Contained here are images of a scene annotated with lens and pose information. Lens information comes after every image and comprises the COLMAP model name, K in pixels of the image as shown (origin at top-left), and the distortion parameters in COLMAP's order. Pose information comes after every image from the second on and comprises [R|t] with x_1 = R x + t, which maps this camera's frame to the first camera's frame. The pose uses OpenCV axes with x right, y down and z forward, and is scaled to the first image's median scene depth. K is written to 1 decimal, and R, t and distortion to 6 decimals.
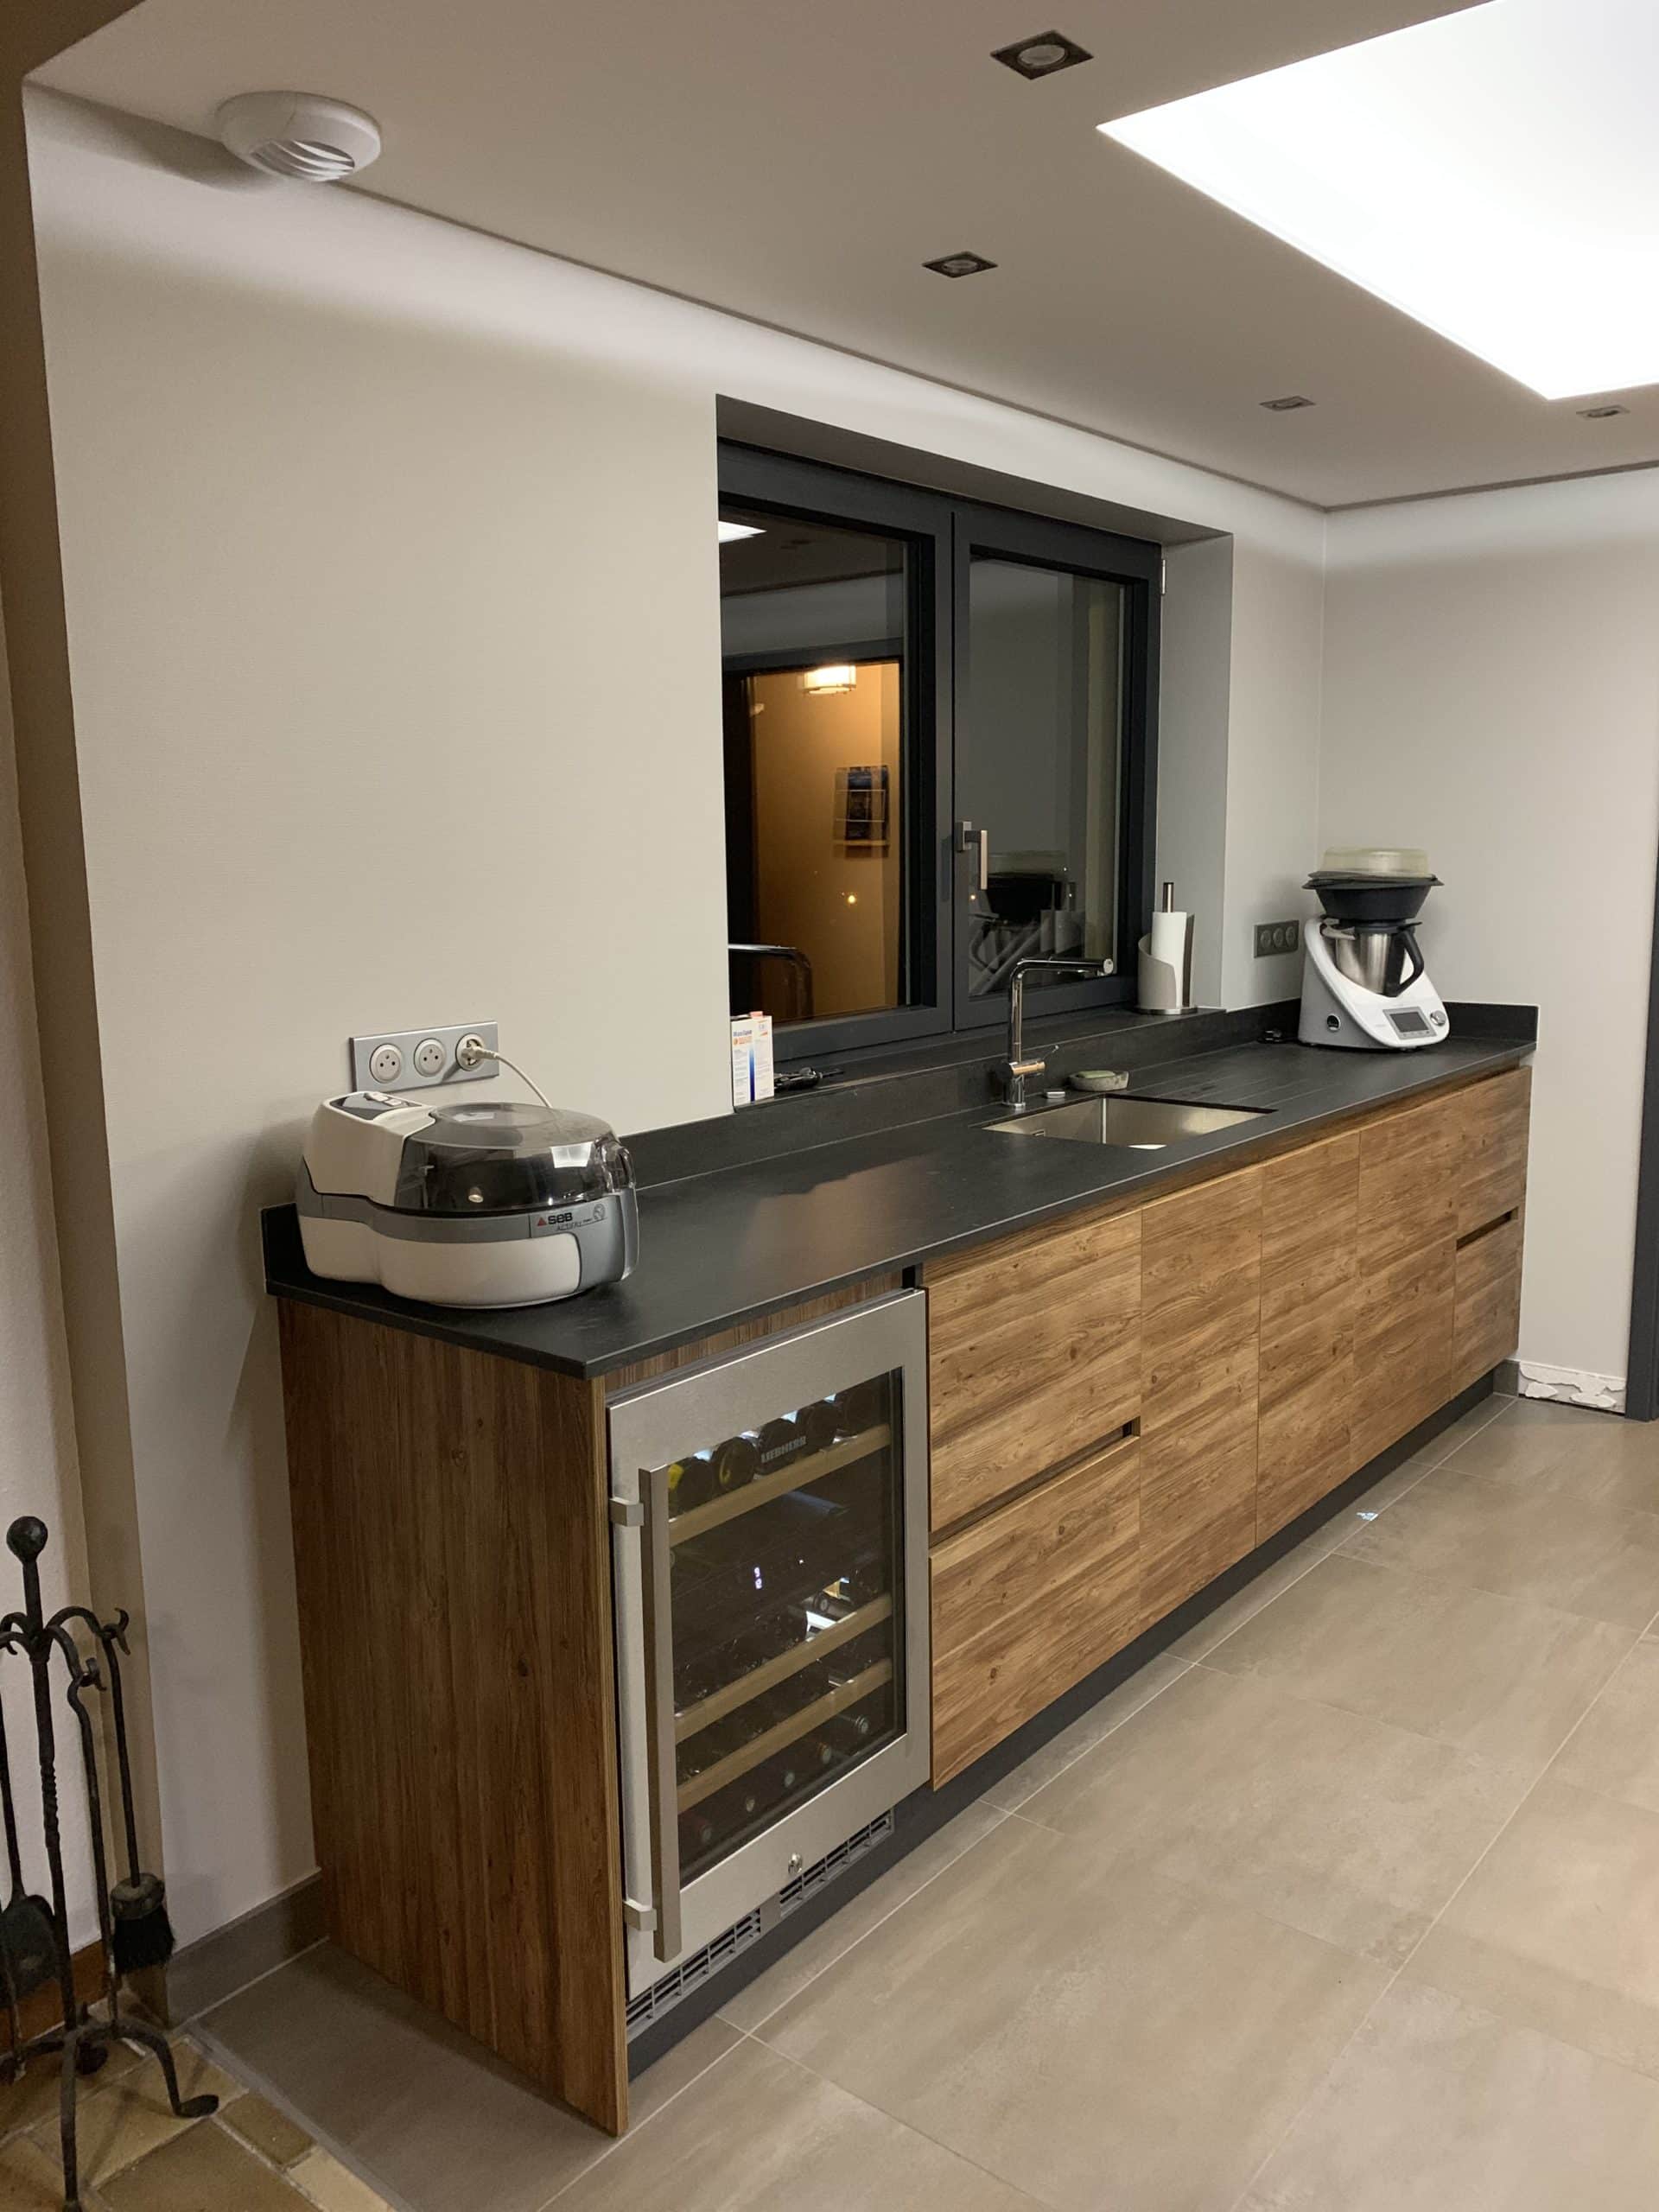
lens RADIAL K [[1687.1, 0, 823.8], [0, 1687.1, 1114.8], [0, 0, 1]] dist [0.083435, -0.107041]
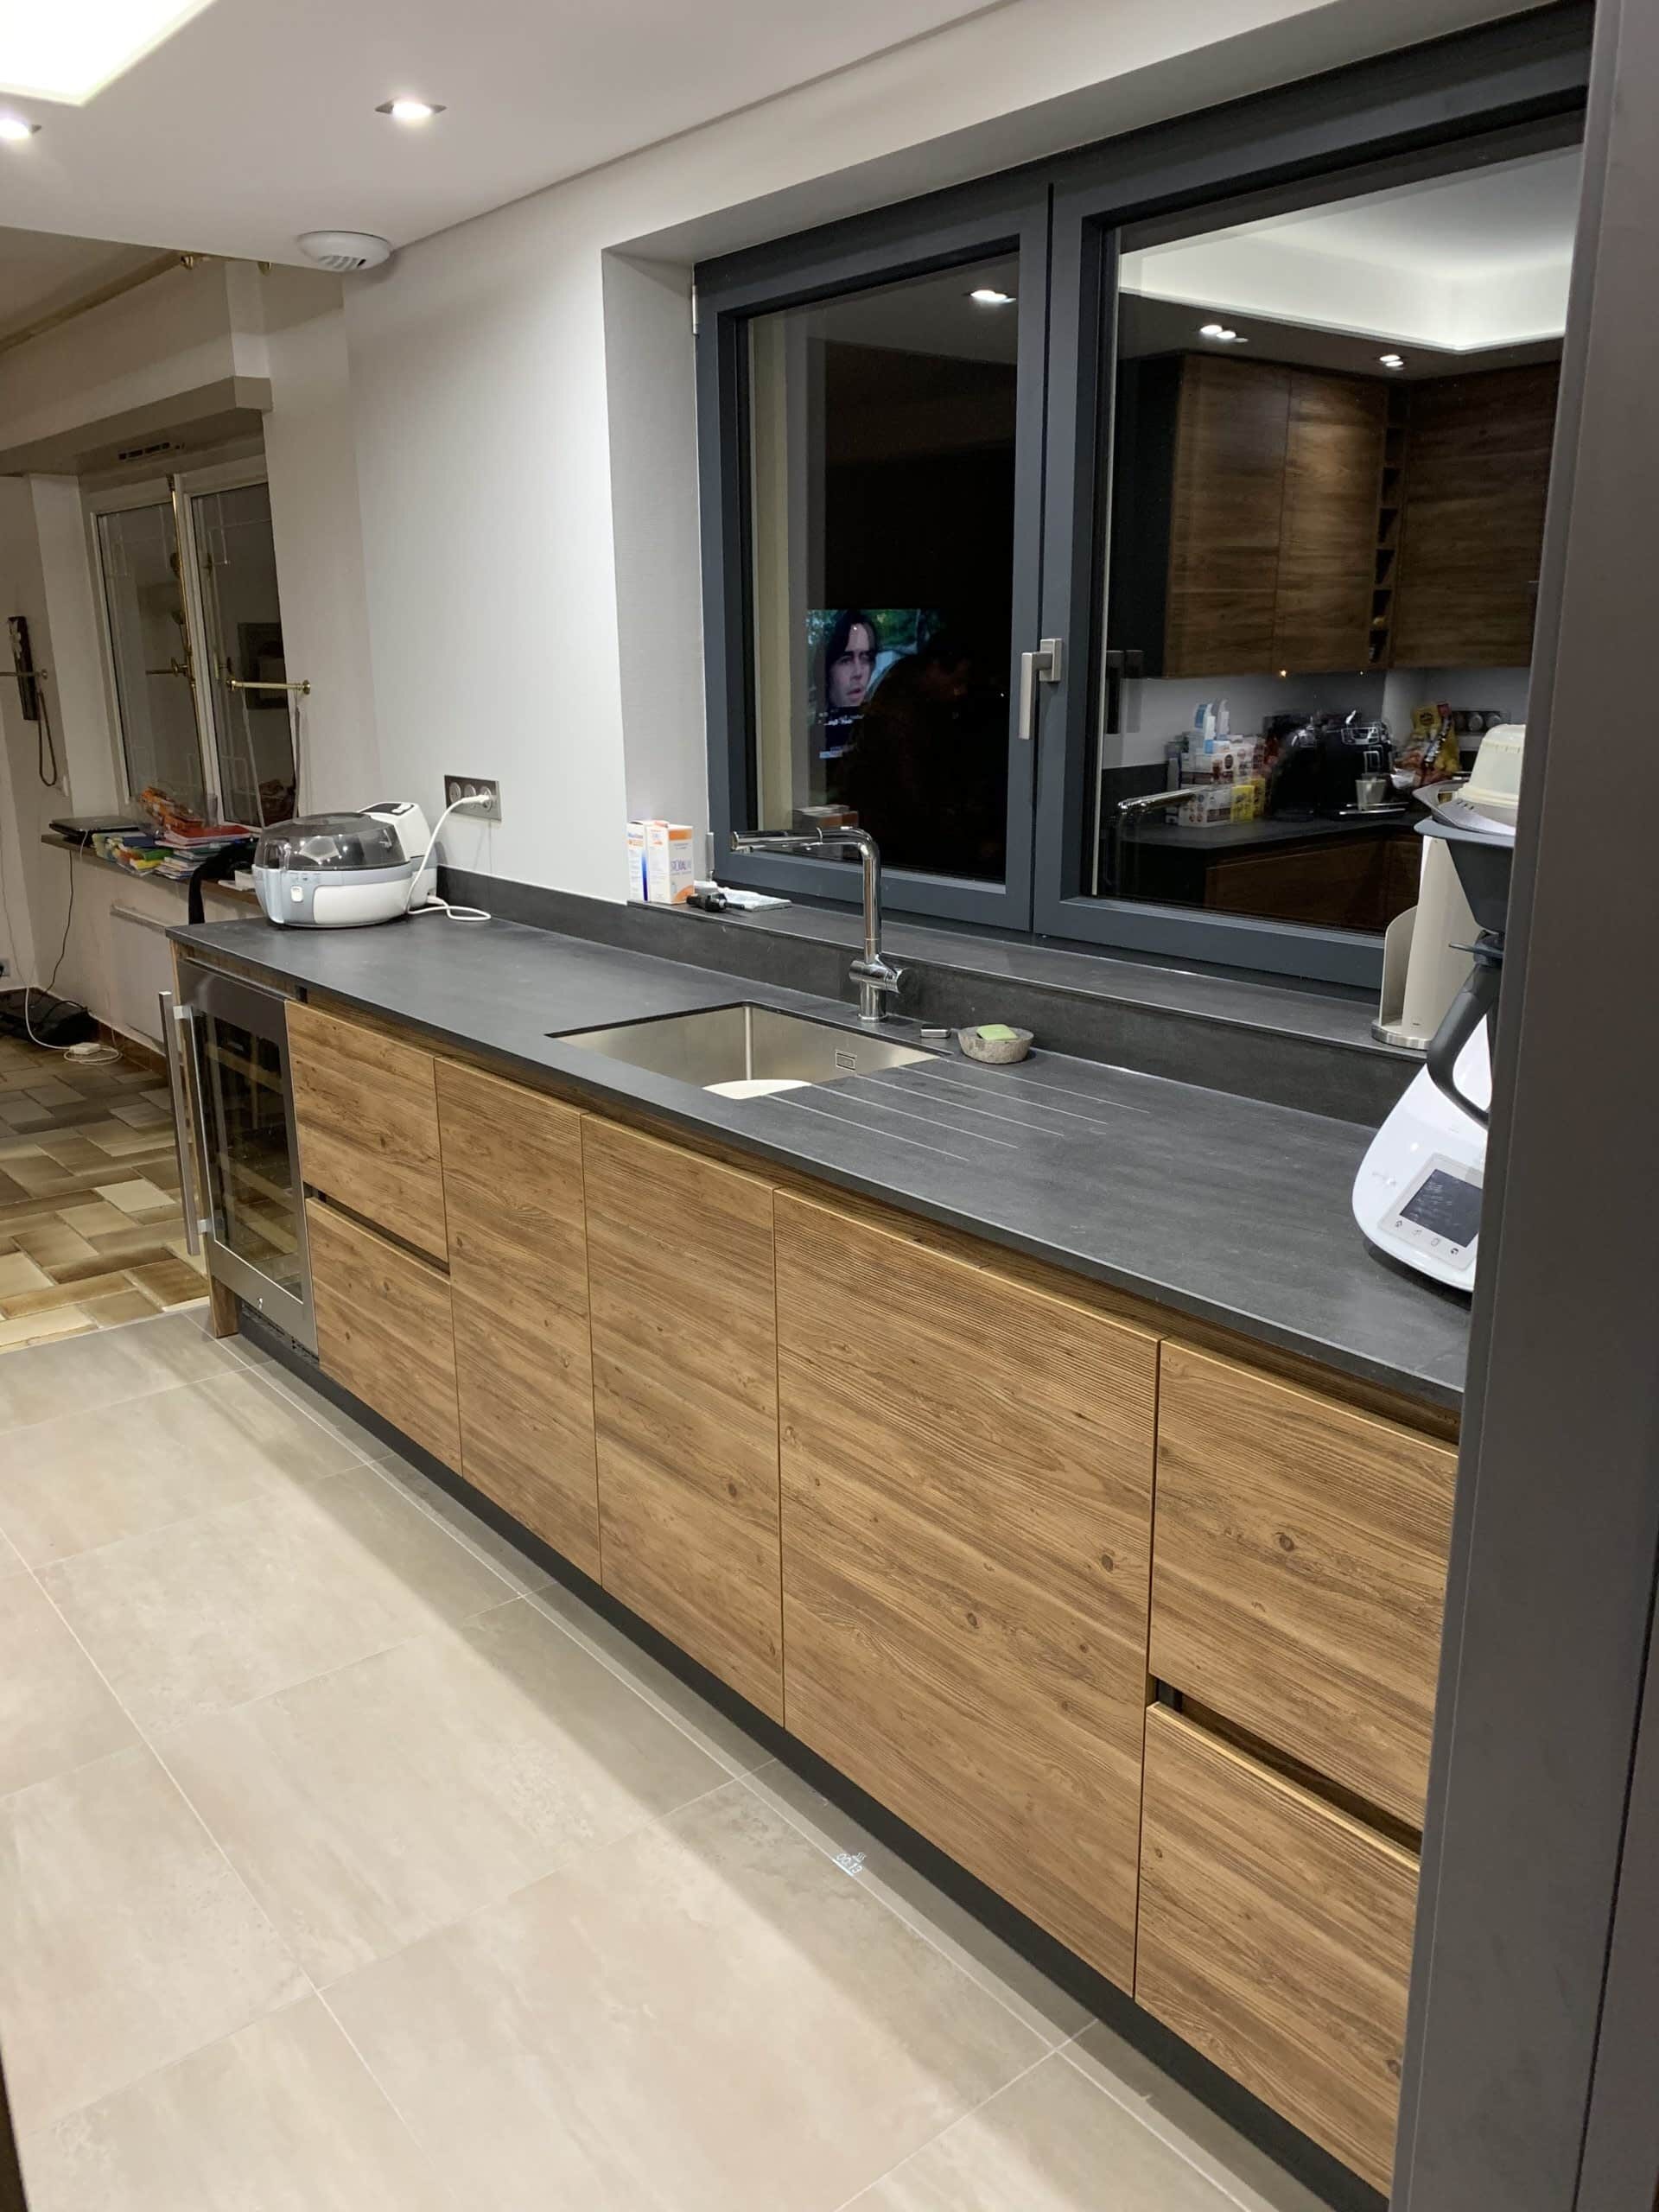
lens RADIAL K [[1687.1, 0, 823.8], [0, 1687.1, 1114.8], [0, 0, 1]] dist [0.083435, -0.107041]
pose [[-0.205695, 0.278100, -0.938269, 1.251906], [-0.148072, 0.938889, 0.310745, -0.293153], [0.967349, 0.202850, -0.151946, 1.608136]]
